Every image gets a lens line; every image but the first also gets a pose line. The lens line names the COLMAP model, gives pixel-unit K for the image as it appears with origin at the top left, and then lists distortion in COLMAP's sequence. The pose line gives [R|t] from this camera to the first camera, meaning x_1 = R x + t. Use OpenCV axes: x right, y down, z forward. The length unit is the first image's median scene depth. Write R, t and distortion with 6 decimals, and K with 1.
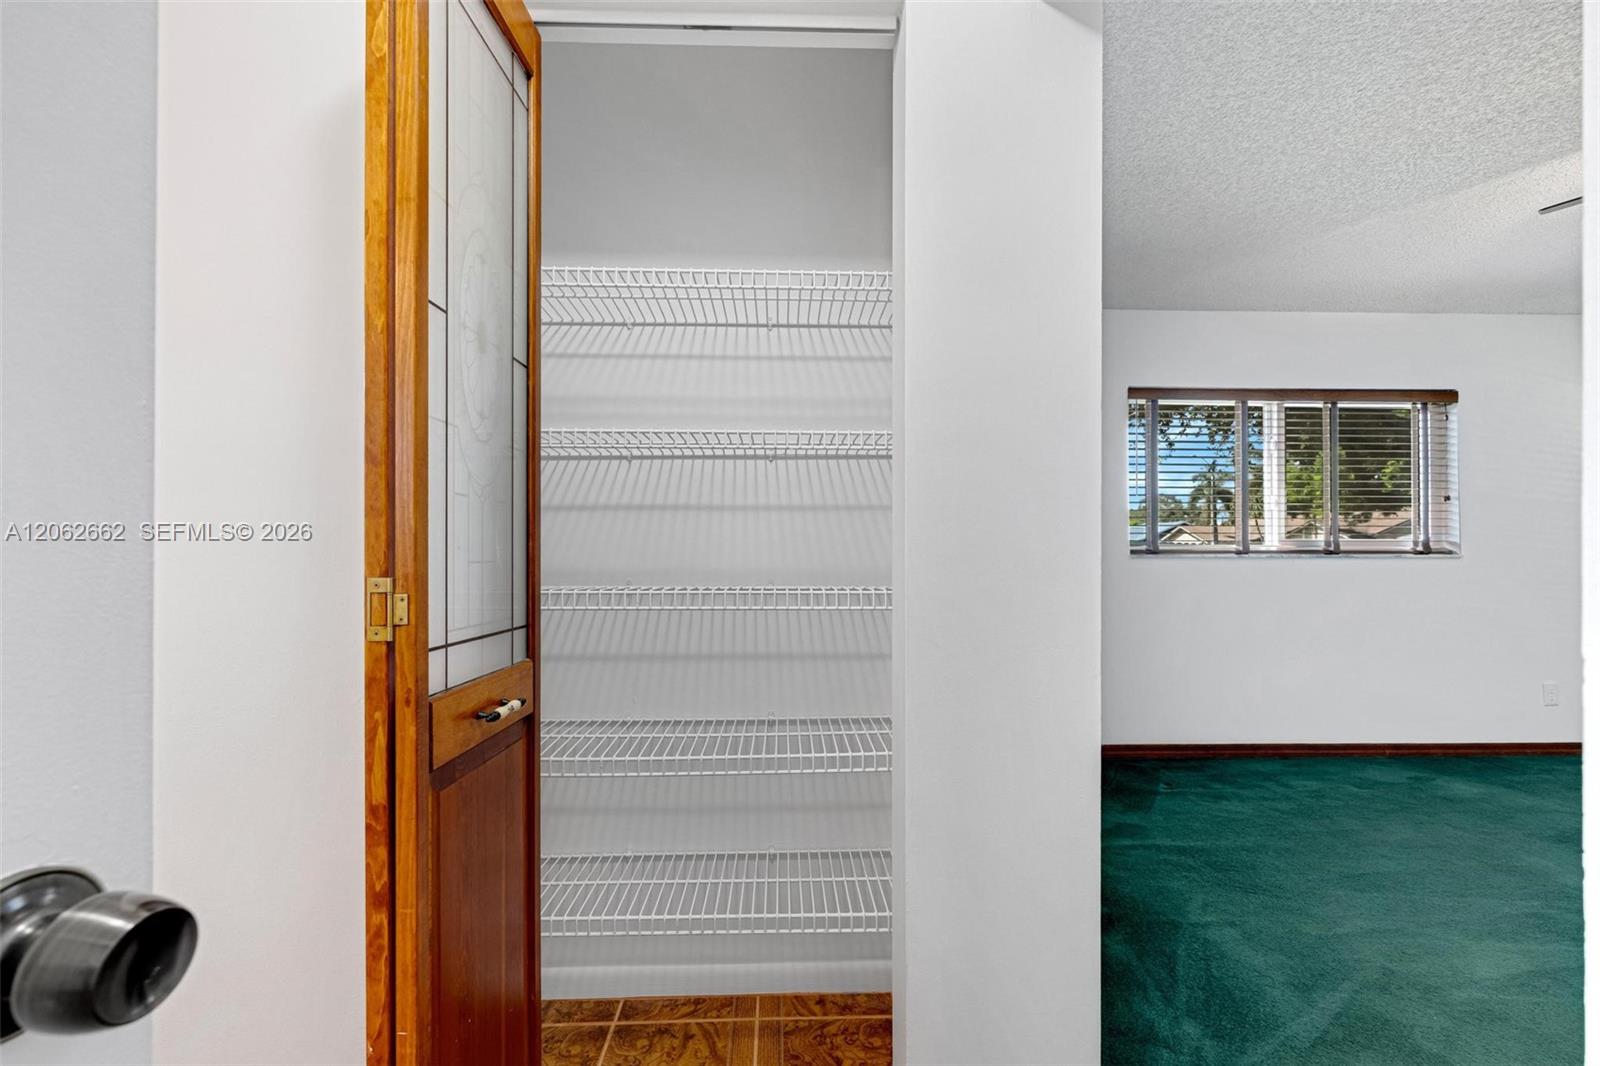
lens RADIAL K [[651.9, 0, 801.9], [0, 651.9, 553.6], [0, 0, 1]] dist [-0.000625, -0.000084]
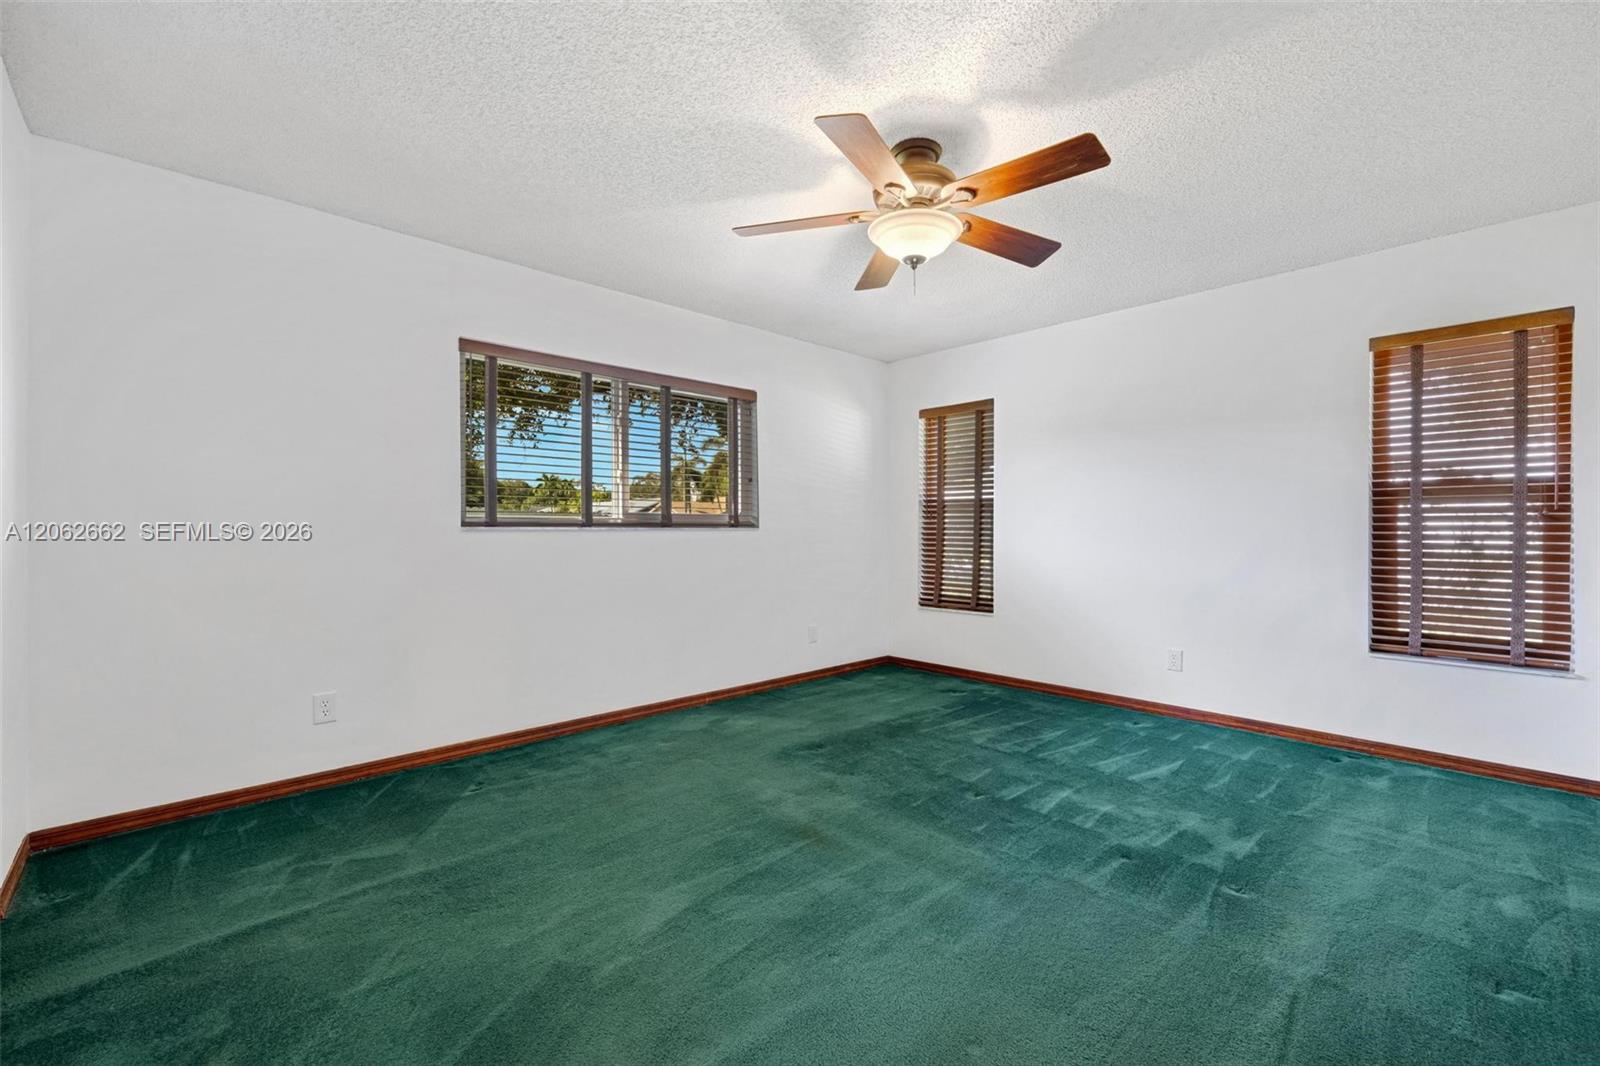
lens RADIAL K [[666.1, 0, 806.8], [0, 666.1, 536.2], [0, 0, 1]] dist [0.001110, 0.000291]
pose [[0.742283, -0.011676, 0.669985, 0.244479], [0.001419, 0.999873, 0.015853, -0.000899], [-0.670085, -0.010817, 0.742206, 0.018392]]
